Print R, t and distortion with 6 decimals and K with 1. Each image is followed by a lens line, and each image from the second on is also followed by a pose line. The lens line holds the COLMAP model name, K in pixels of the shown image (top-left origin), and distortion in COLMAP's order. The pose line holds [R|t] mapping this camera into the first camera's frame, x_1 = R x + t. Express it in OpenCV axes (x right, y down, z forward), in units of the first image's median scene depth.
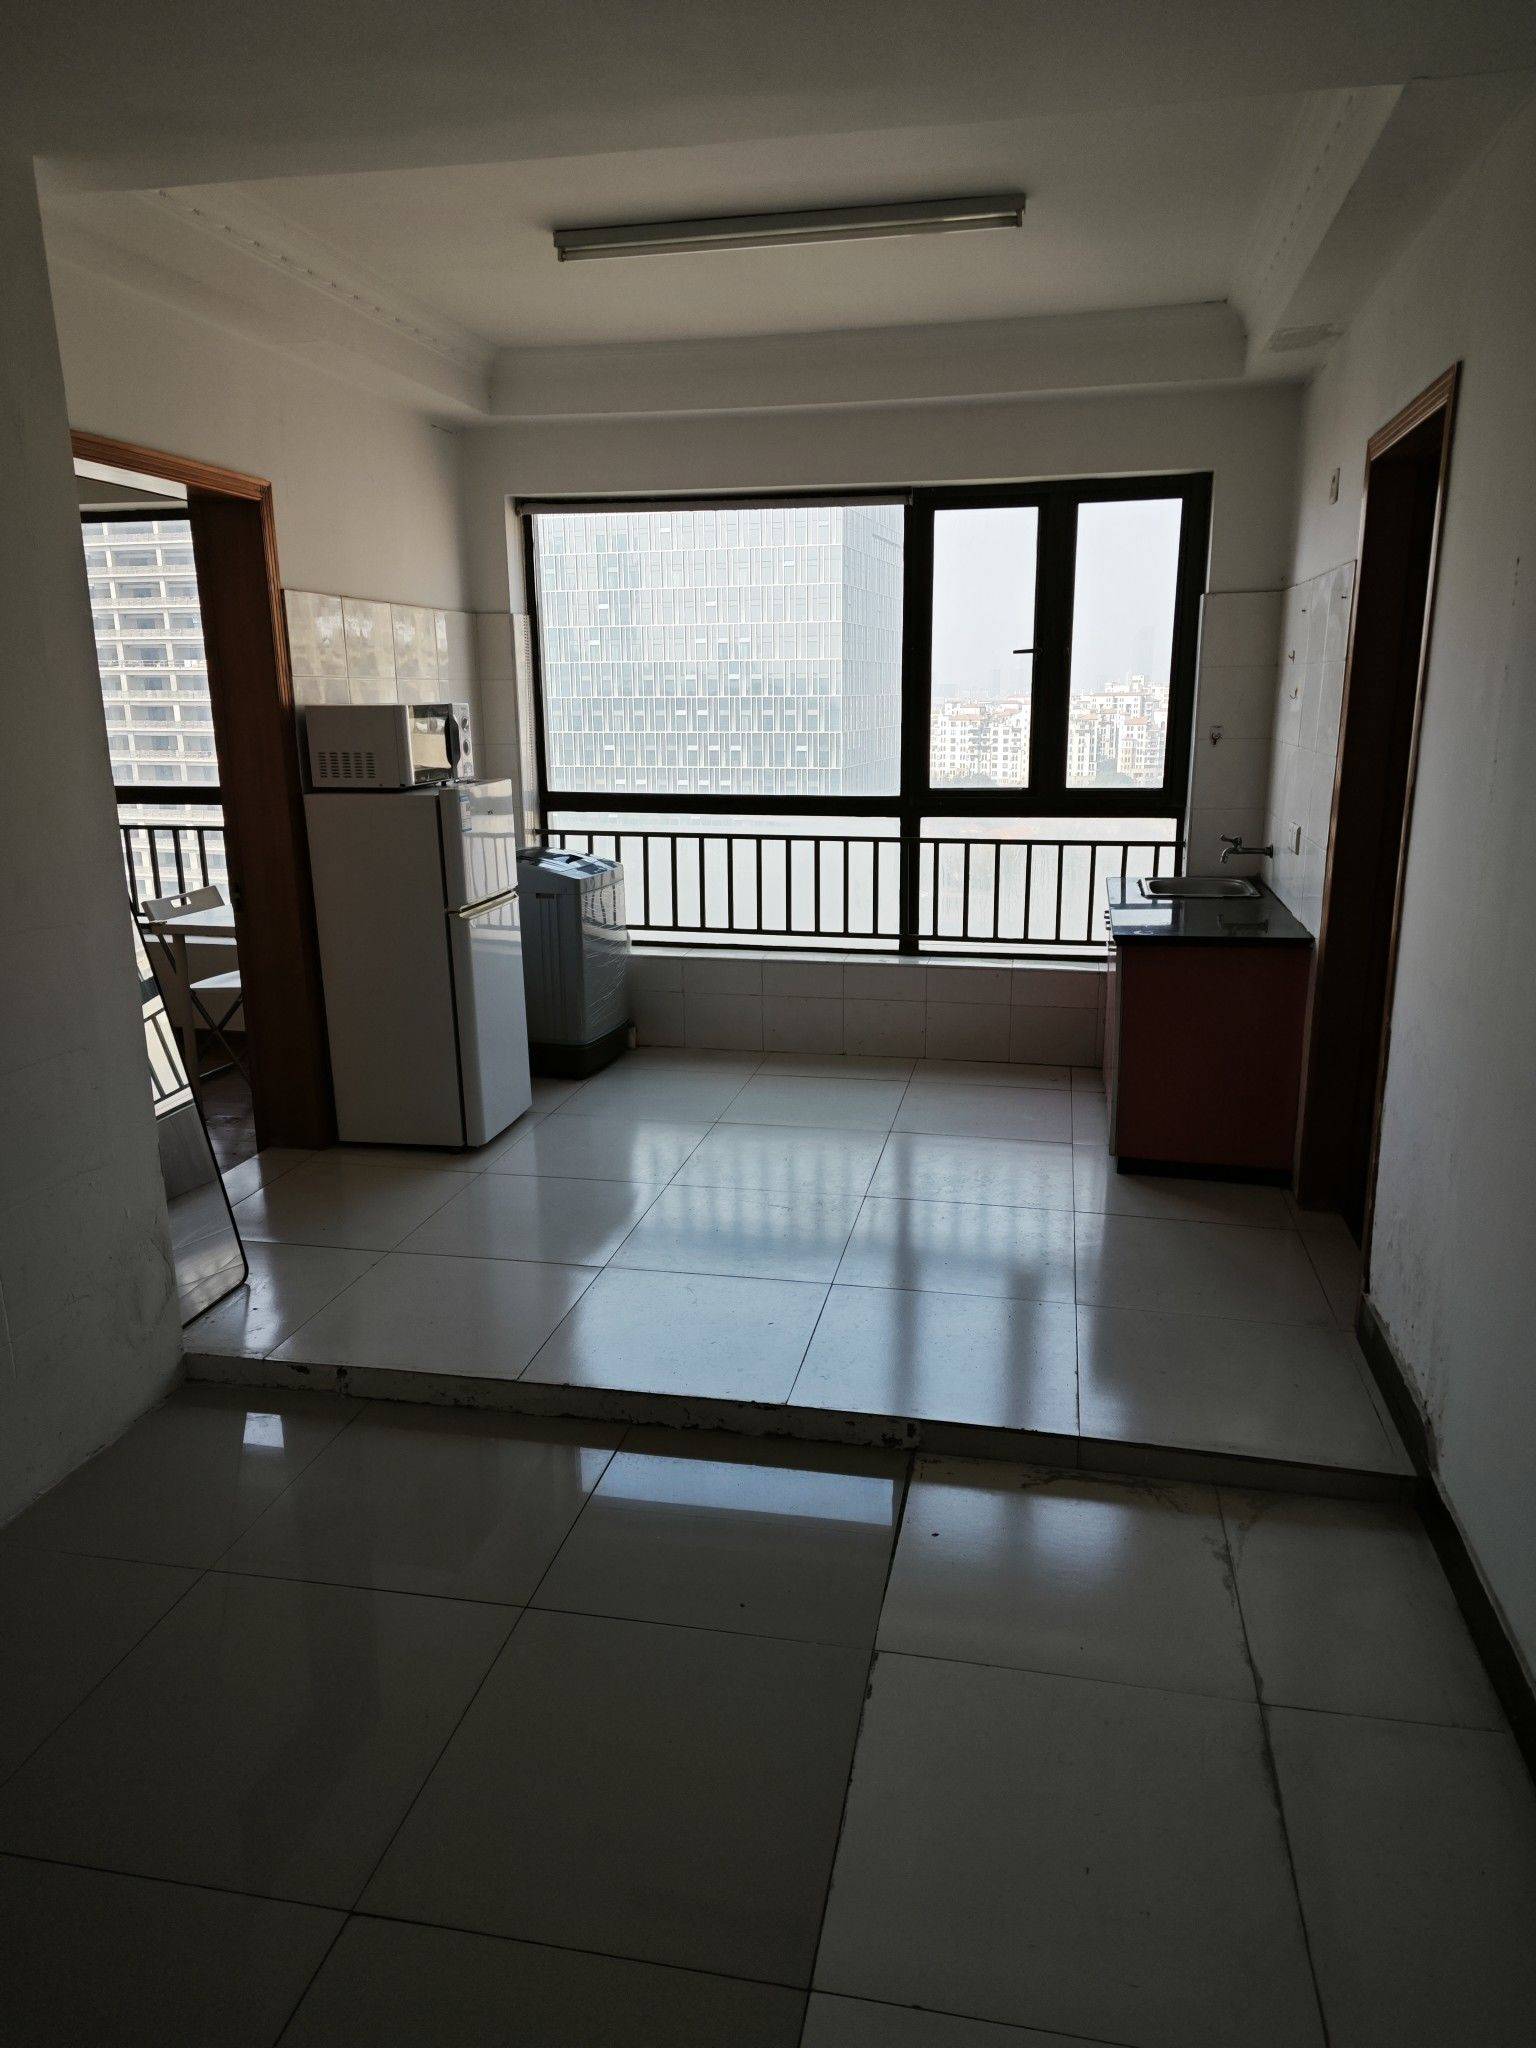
lens RADIAL K [[1387.8, 0, 768.0], [0, 1387.8, 1024.0], [0, 0, 1]] dist [0.004786, 0.002102]
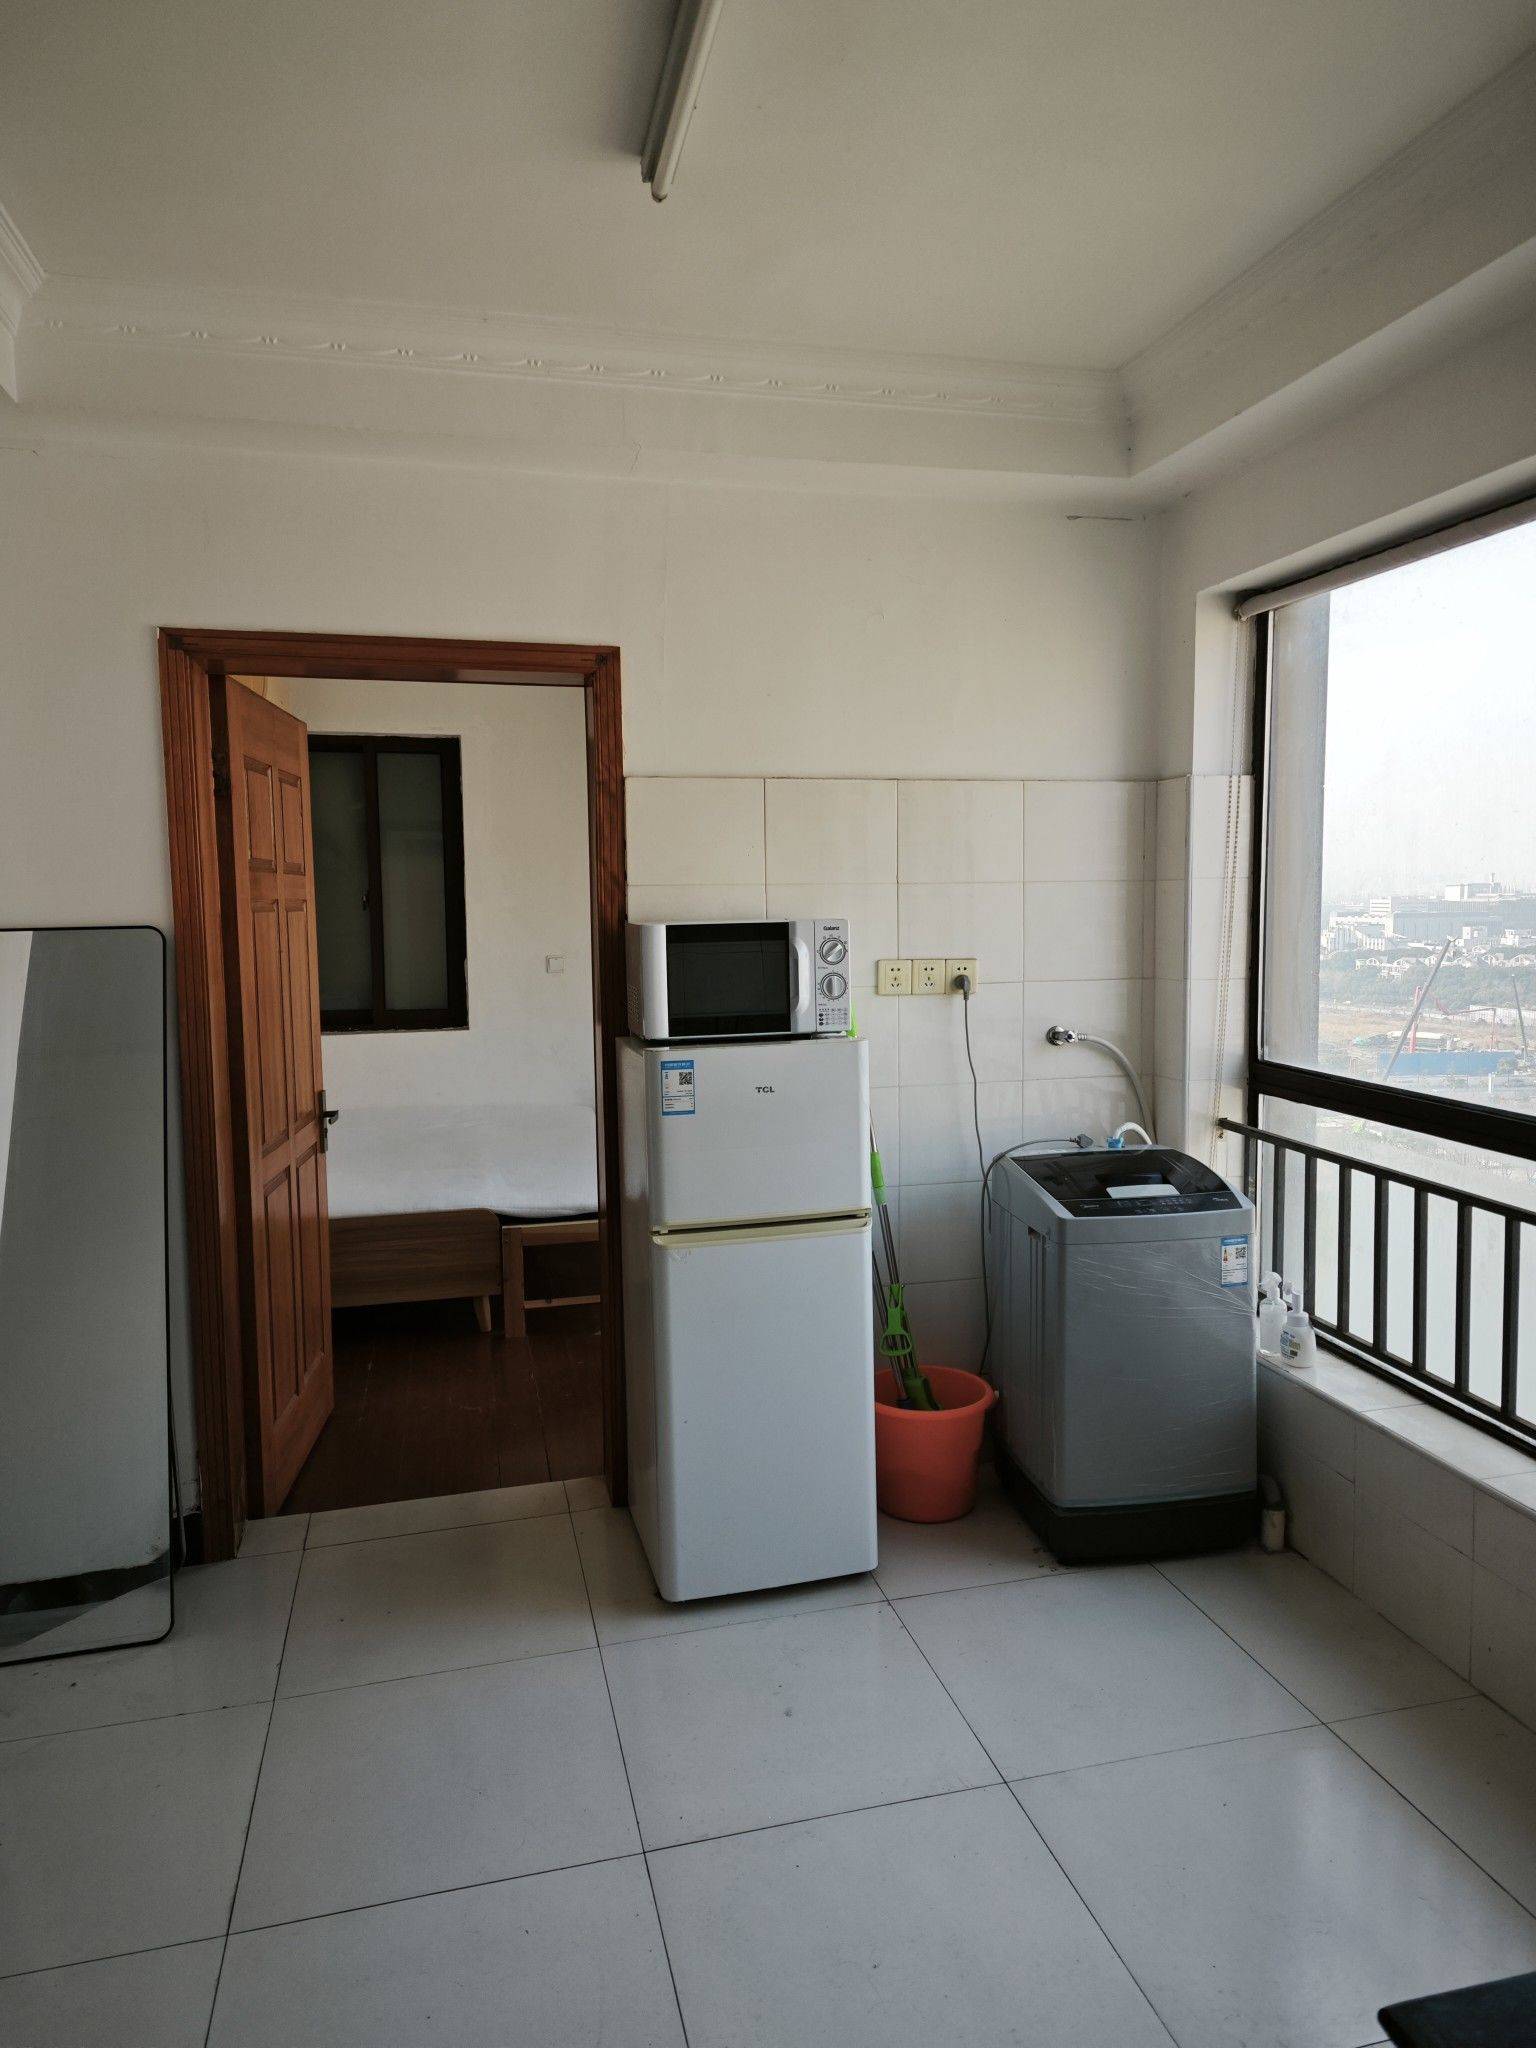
lens RADIAL K [[1387.8, 0, 768.0], [0, 1387.8, 1024.0], [0, 0, 1]] dist [0.004786, 0.002102]
pose [[0.447737, 0.041134, -0.893219, 0.318152], [-0.188854, 0.980757, -0.049501, -0.131077], [0.873994, 0.190851, 0.446889, 0.633986]]
